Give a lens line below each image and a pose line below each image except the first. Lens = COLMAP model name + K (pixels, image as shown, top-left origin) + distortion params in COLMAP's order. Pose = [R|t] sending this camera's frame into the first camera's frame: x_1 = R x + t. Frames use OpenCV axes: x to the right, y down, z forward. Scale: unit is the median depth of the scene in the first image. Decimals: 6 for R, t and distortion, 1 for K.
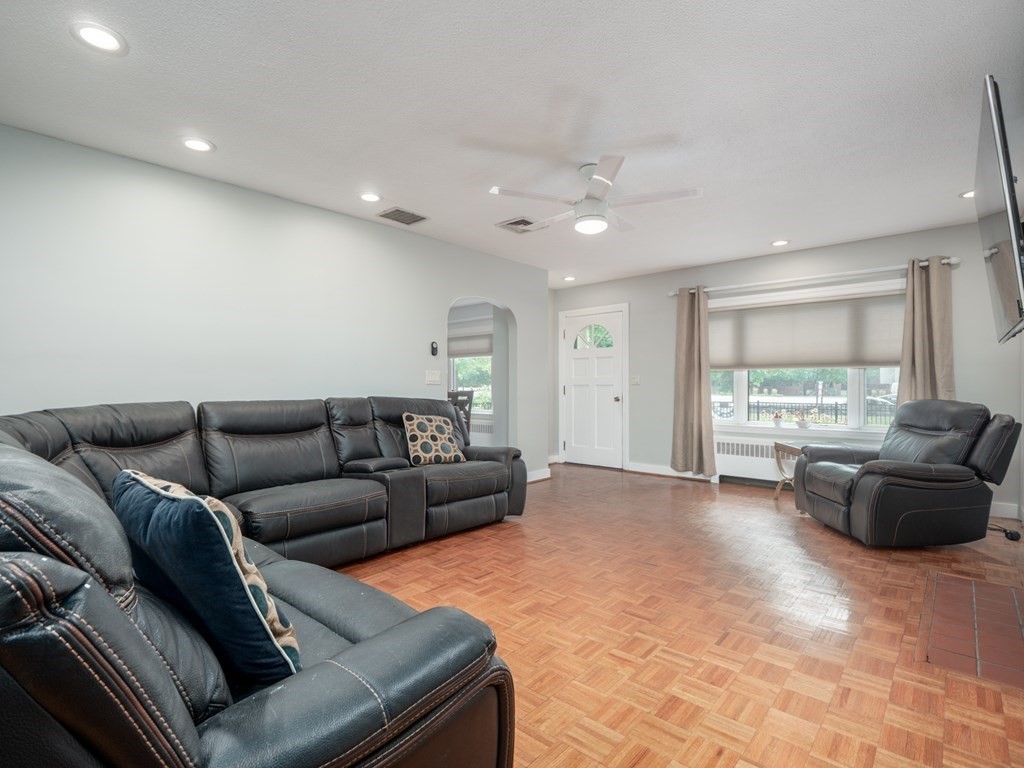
lens RADIAL K [[506.9, 0, 507.7], [0, 506.9, 387.0], [0, 0, 1]] dist [-0.007455, -0.002576]
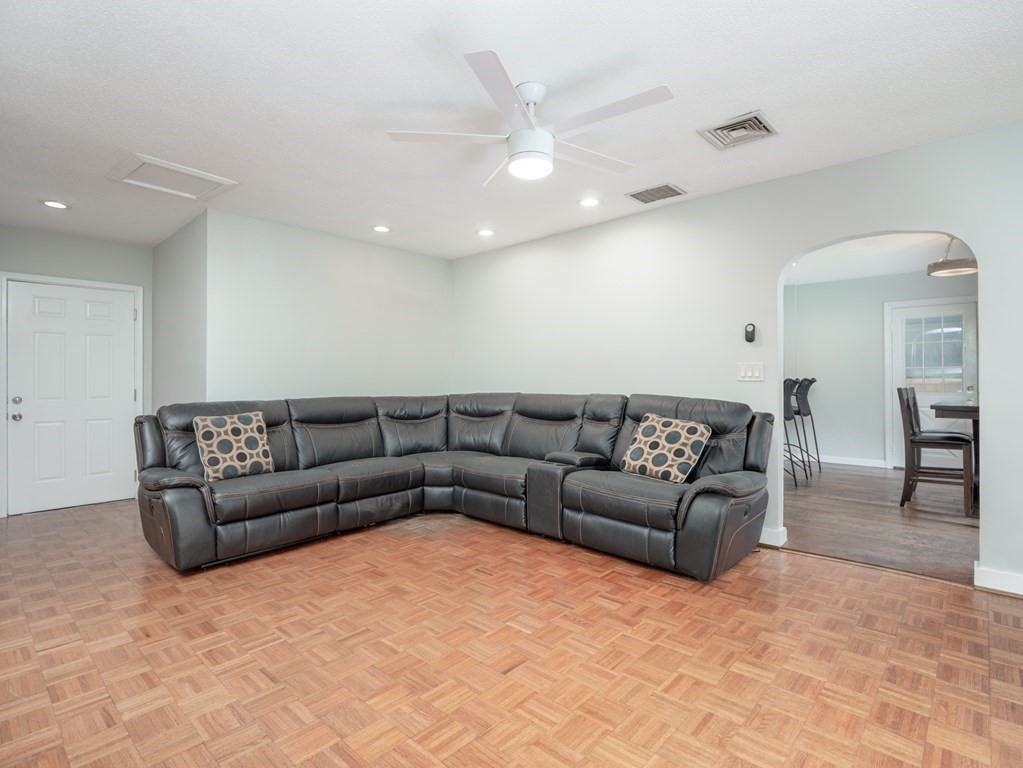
lens RADIAL K [[518.2, 0, 515.3], [0, 518.2, 371.7], [0, 0, 1]] dist [0.022219, -0.001481]
pose [[-0.027295, -0.011088, -0.999566, 0.920505], [0.014455, 0.999830, -0.011485, -0.019922], [0.999523, -0.014762, -0.027131, 0.999910]]
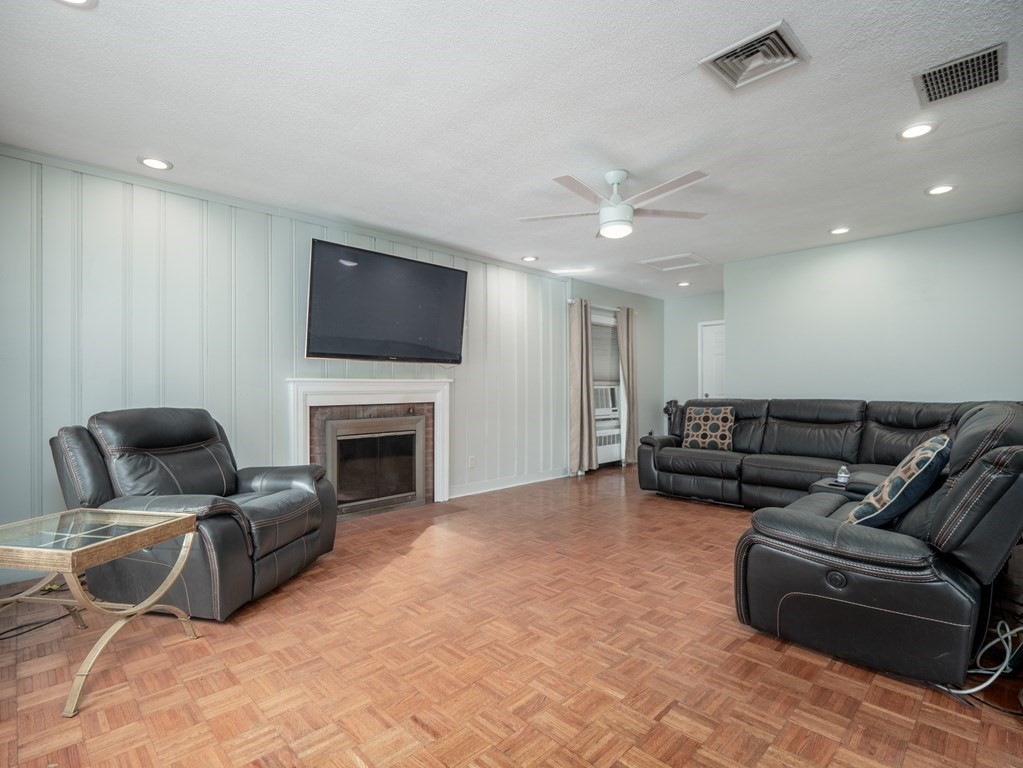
lens RADIAL K [[493.0, 0, 501.7], [0, 493.0, 388.4], [0, 0, 1]] dist [-0.019138, -0.000930]
pose [[-0.996775, 0.003997, 0.080151, 0.313549], [0.003681, 0.999985, -0.004082, -0.004255], [-0.080166, -0.003774, -0.996774, 2.011777]]
